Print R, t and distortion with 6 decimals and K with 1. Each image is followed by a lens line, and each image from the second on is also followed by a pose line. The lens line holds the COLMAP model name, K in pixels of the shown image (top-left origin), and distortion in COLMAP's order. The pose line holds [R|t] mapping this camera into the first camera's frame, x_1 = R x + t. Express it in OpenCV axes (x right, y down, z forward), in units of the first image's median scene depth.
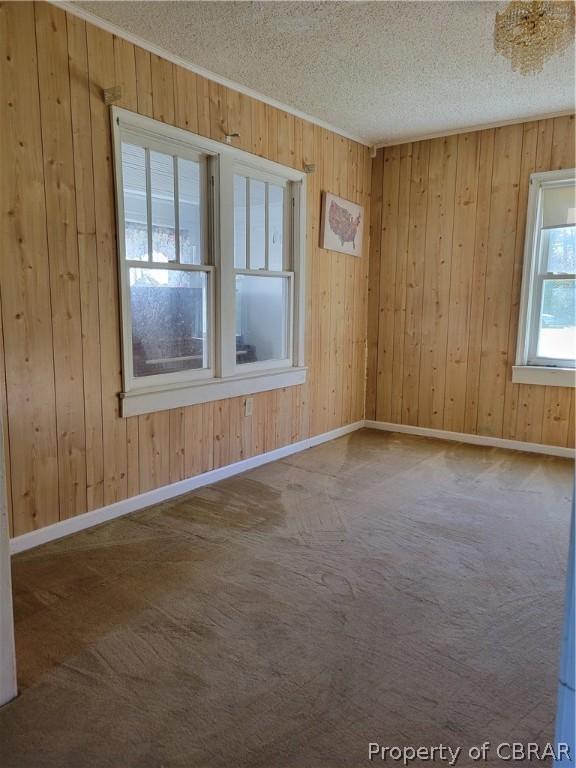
lens RADIAL K [[589.4, 0, 288.0], [0, 589.4, 384.0], [0, 0, 1]] dist [0.061969, -0.037566]
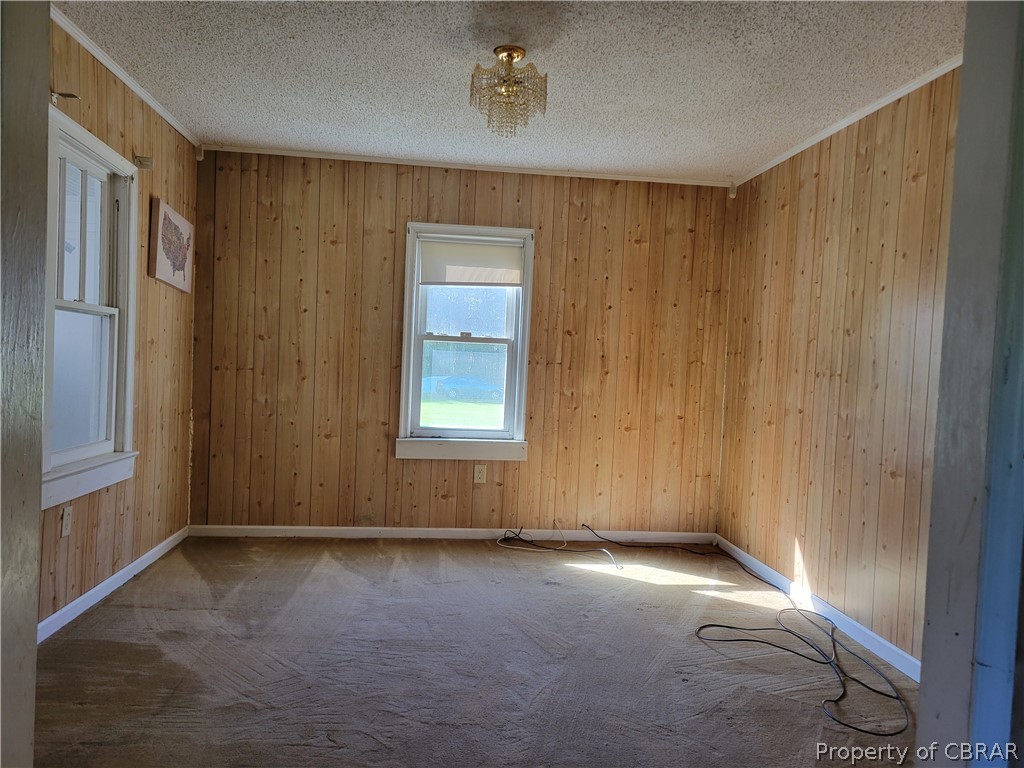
lens RADIAL K [[785.8, 0, 519.1], [0, 785.8, 389.7], [0, 0, 1]] dist [0.061969, -0.037566]
pose [[0.728793, 0.005674, 0.684710, -0.268186], [0.059501, 0.995658, -0.071583, -0.009279], [-0.682144, 0.092911, 0.725292, 0.058325]]
